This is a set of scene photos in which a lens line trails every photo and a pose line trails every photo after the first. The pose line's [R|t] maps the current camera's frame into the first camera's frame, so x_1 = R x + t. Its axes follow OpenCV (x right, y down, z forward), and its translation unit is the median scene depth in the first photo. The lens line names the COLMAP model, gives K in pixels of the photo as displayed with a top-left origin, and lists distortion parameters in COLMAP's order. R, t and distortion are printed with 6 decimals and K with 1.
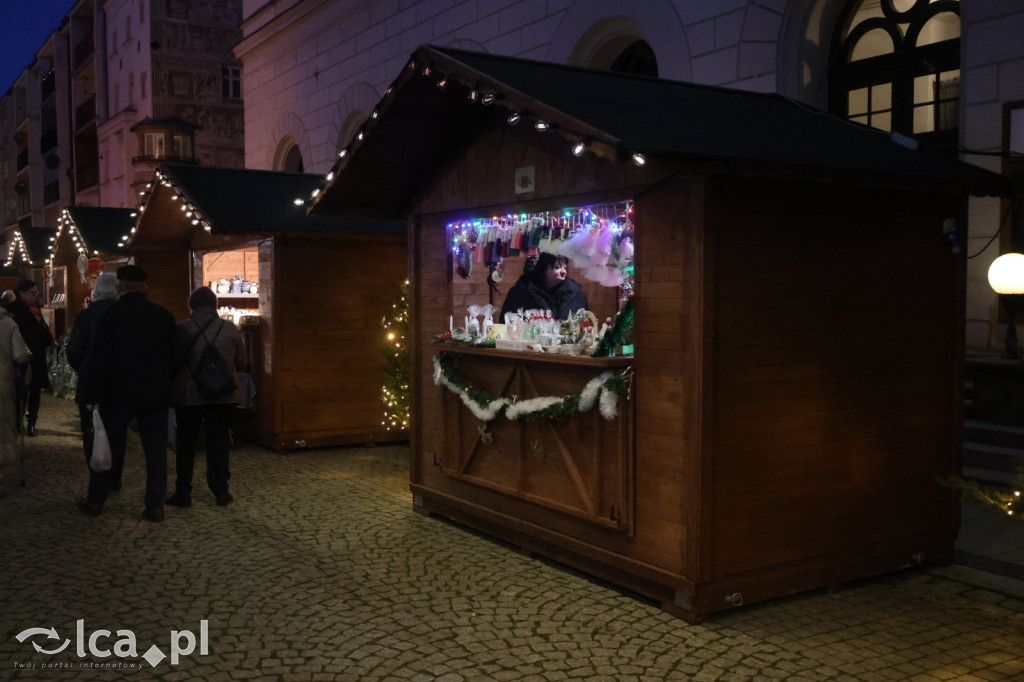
lens RADIAL K [[965.8, 0, 511.8], [0, 965.8, 338.5], [0, 0, 1]] dist [-0.003414, -0.003067]
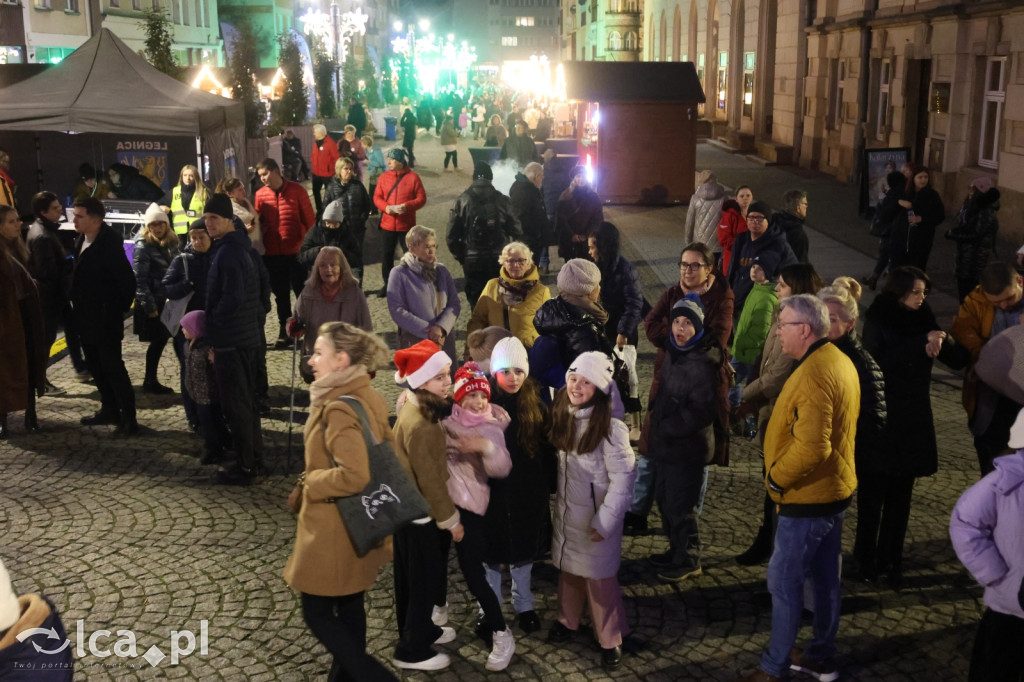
lens RADIAL K [[1166.8, 0, 512.9], [0, 1166.8, 340.5], [0, 0, 1]] dist [0.003680, 0.001961]
pose [[0.840168, 0.121823, -0.528466, 0.652609], [-0.026356, 0.982464, 0.184579, 0.013711], [0.541685, -0.141149, 0.828646, -0.925233]]
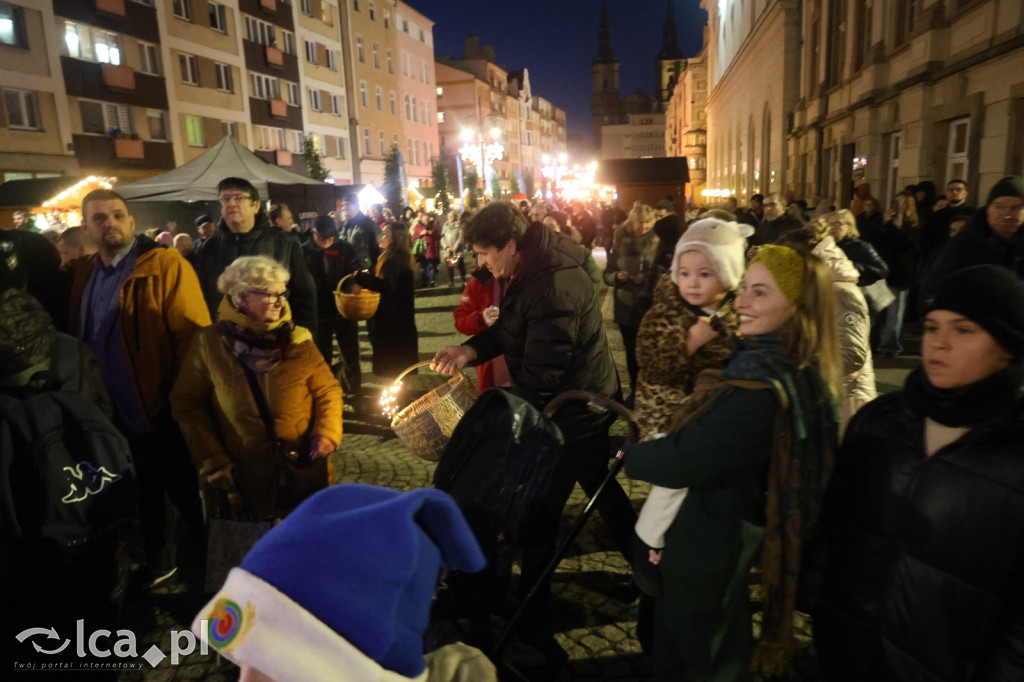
lens RADIAL K [[711.6, 0, 510.5], [0, 711.6, 342.5], [0, 0, 1]] dist [0.005604, -0.003493]
pose [[0.717920, 0.109526, -0.687456, 0.685025], [0.003346, 0.986991, 0.160743, 0.035727], [0.696118, -0.117701, 0.708214, -0.815606]]
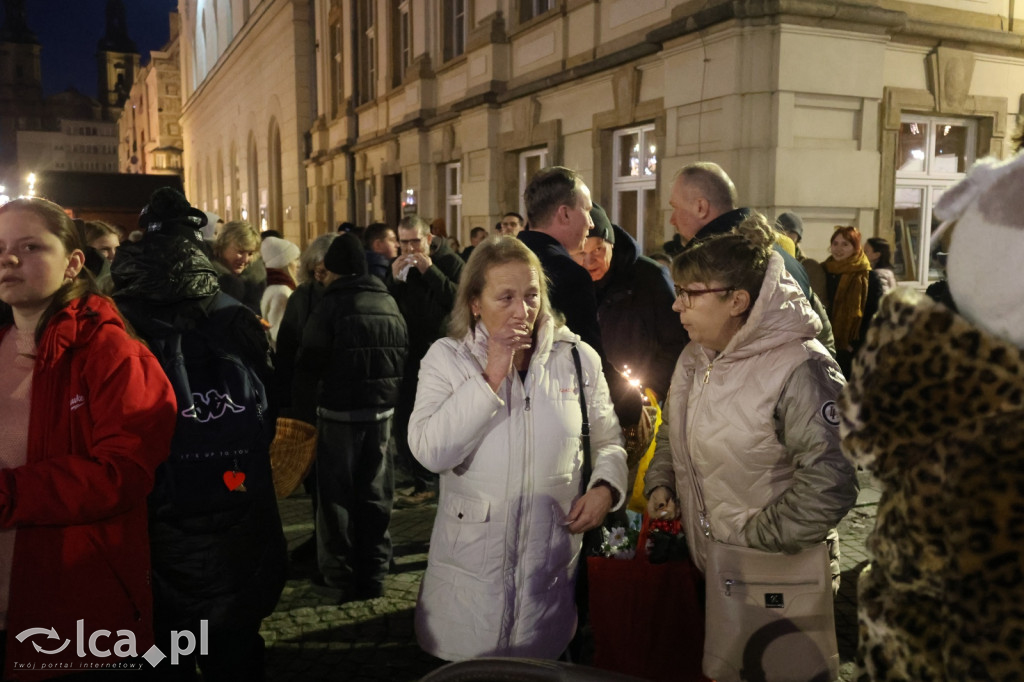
lens RADIAL K [[945.9, 0, 513.2], [0, 945.9, 339.8], [0, 0, 1]] dist [0.003040, 0.011465]
pose [[0.986670, 0.022391, -0.161185, 0.646120], [-0.013013, 0.998173, 0.059003, 0.040079], [0.162212, -0.056119, 0.985159, -0.792368]]
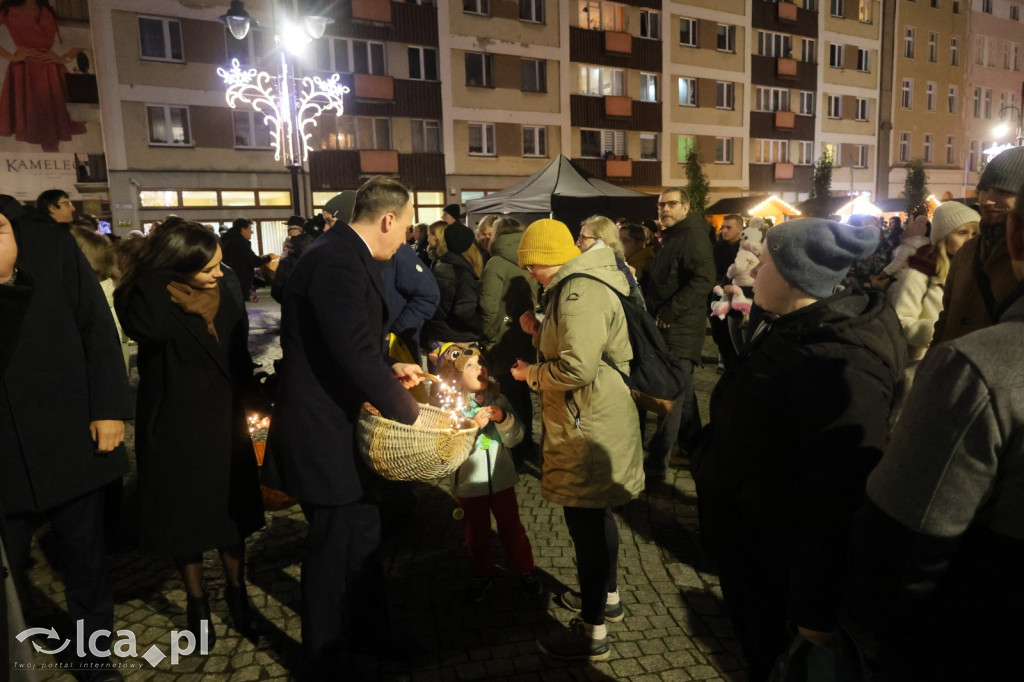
lens RADIAL K [[714.1, 0, 511.5], [0, 714.1, 346.2], [0, 0, 1]] dist [-0.003890, 0.002255]
pose [[0.016161, 0.151059, -0.988393, 0.745504], [-0.017979, 0.988406, 0.150767, 0.037941], [0.999708, 0.015334, 0.018690, -0.664152]]
